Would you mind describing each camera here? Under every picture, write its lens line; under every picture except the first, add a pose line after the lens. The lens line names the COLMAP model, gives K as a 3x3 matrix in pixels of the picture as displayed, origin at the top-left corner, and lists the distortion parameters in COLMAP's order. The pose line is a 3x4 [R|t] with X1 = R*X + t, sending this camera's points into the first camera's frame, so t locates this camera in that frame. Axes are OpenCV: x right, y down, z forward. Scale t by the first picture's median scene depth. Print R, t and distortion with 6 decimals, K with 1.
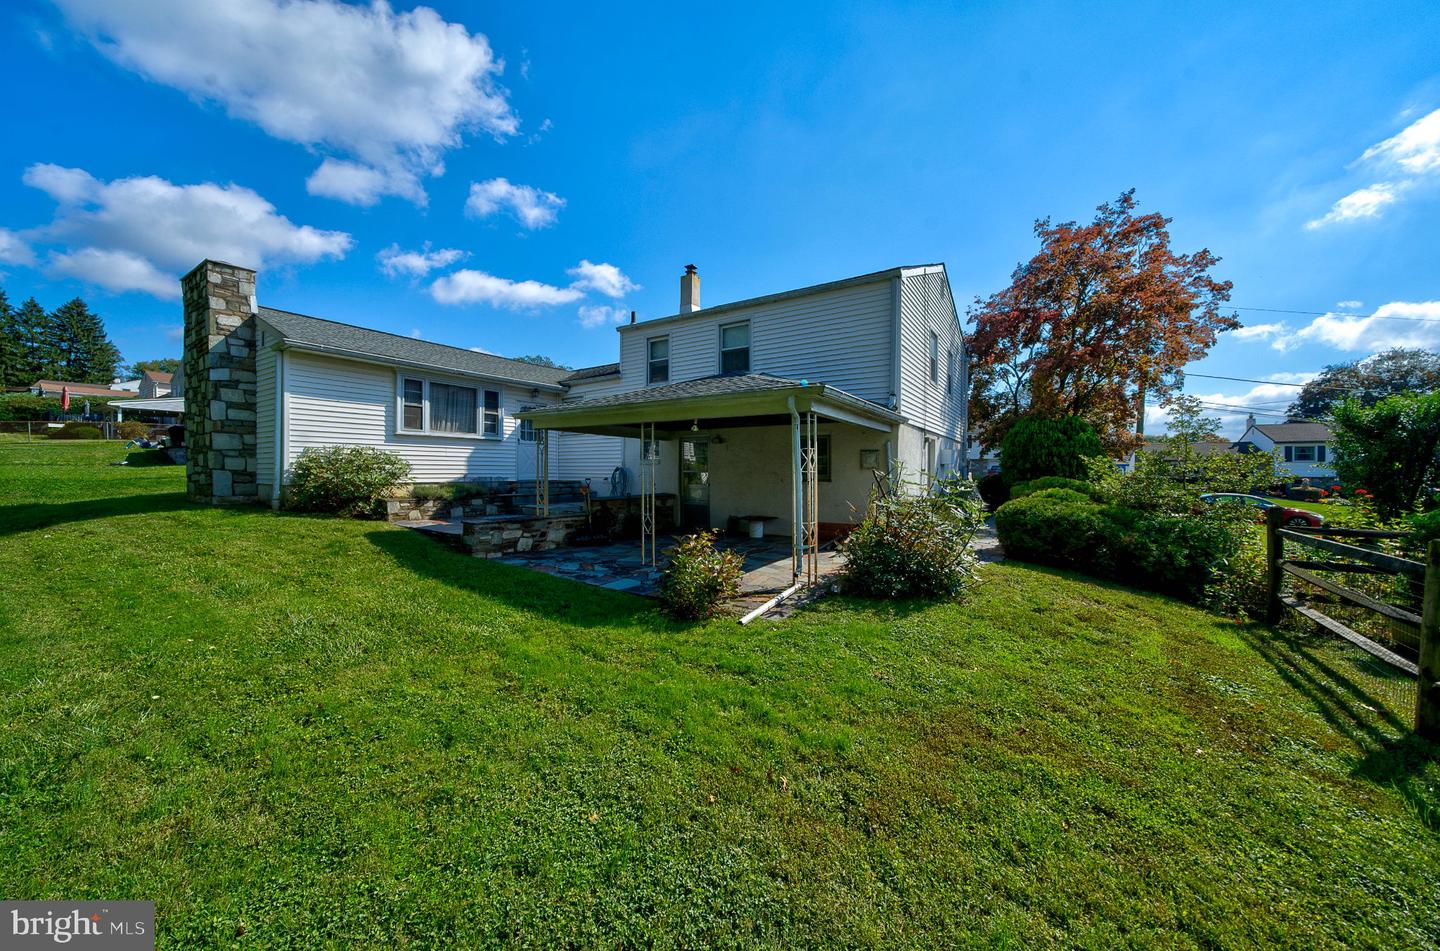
lens RADIAL K [[484.3, 0, 720.0], [0, 484.3, 475.5], [0, 0, 1]] dist [0.068530, 0.000028]
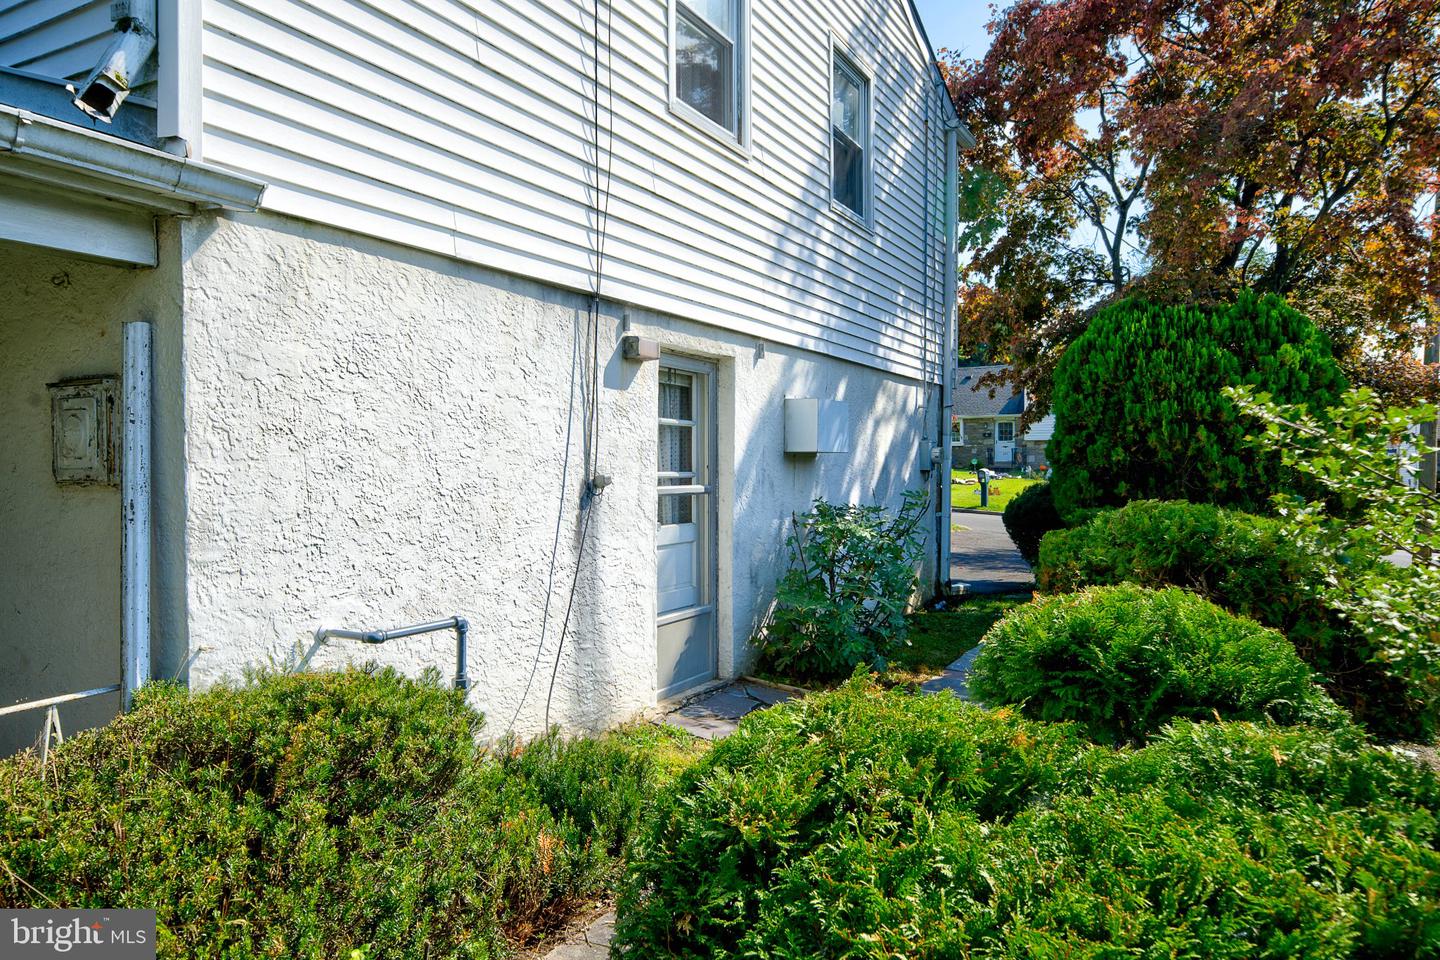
lens RADIAL K [[950.7, 0, 632.3], [0, 950.7, 483.4], [0, 0, 1]] dist [0.027645, -0.002433]
pose [[0.999678, -0.007233, 0.024329, 0.316568], [0.006967, 0.999915, 0.011000, -0.011497], [-0.024406, -0.010827, 0.999643, 0.435044]]
